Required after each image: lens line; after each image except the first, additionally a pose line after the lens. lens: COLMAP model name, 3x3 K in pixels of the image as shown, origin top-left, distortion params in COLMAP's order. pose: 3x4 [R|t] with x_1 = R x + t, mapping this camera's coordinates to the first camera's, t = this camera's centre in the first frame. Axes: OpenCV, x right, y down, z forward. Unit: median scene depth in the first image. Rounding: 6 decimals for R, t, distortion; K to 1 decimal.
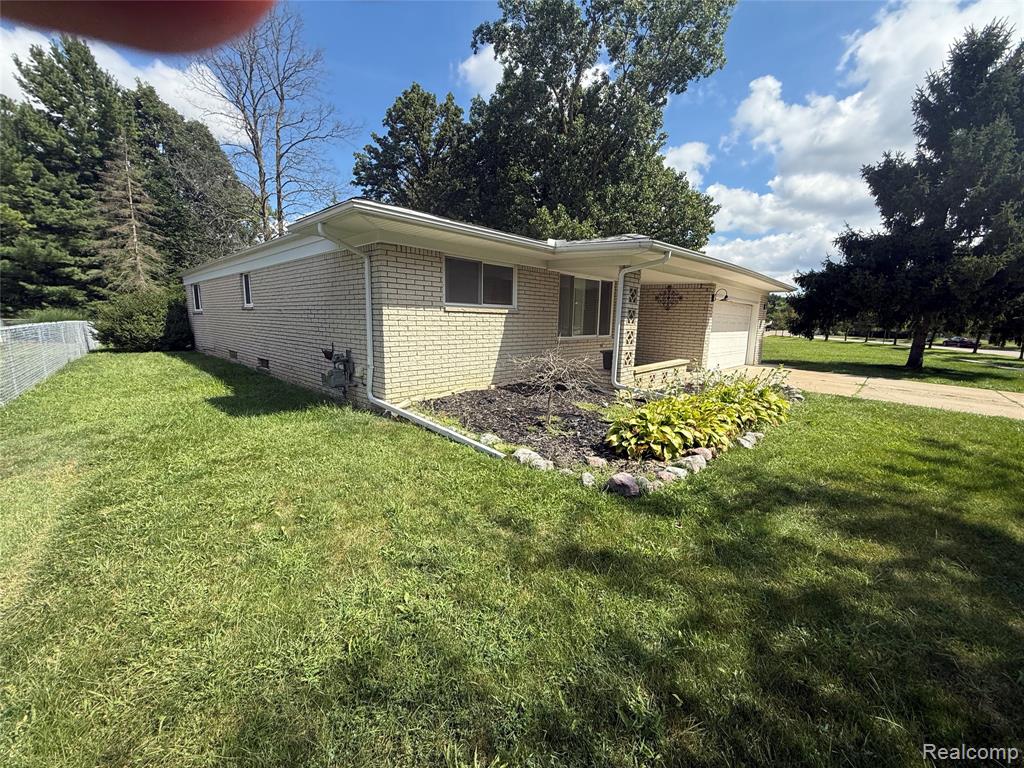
lens RADIAL K [[408.7, 0, 517.8], [0, 408.7, 383.9], [0, 0, 1]] dist [-0.003157, -0.000347]
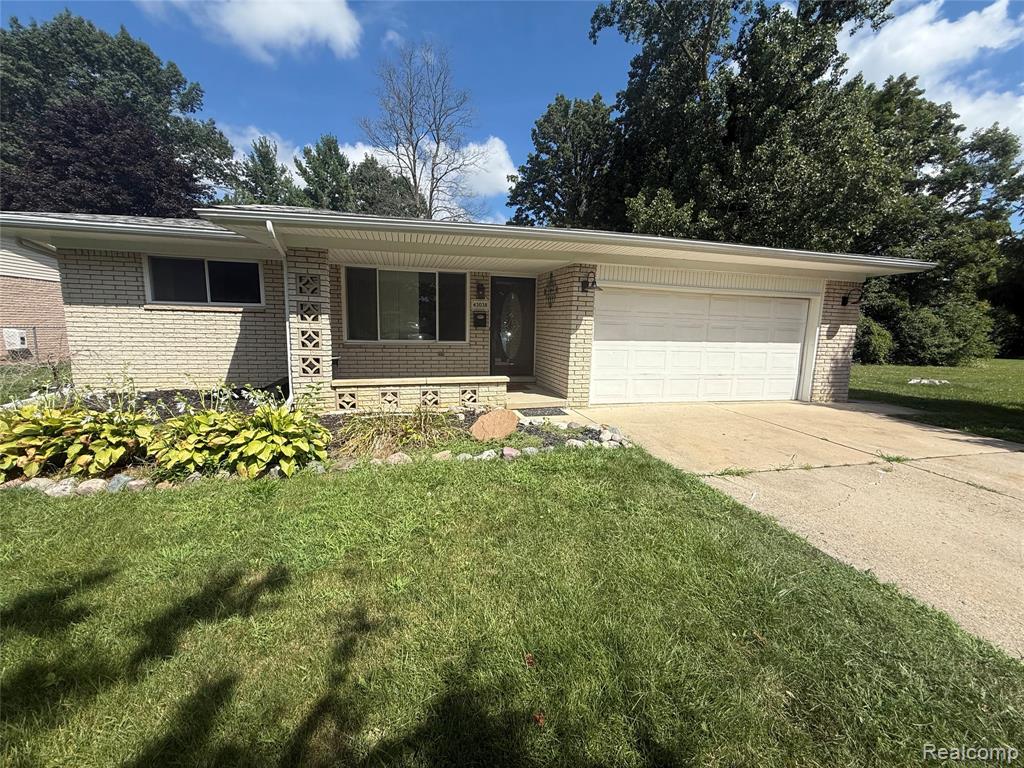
lens RADIAL K [[408.7, 0, 512.4], [0, 408.7, 384.9], [0, 0, 1]] dist [-0.003157, -0.000347]
pose [[0.842259, 0.072309, -0.534202, 0.997822], [-0.088466, 0.996068, -0.004655, -0.055527], [0.531765, 0.051179, 0.845344, 0.541580]]
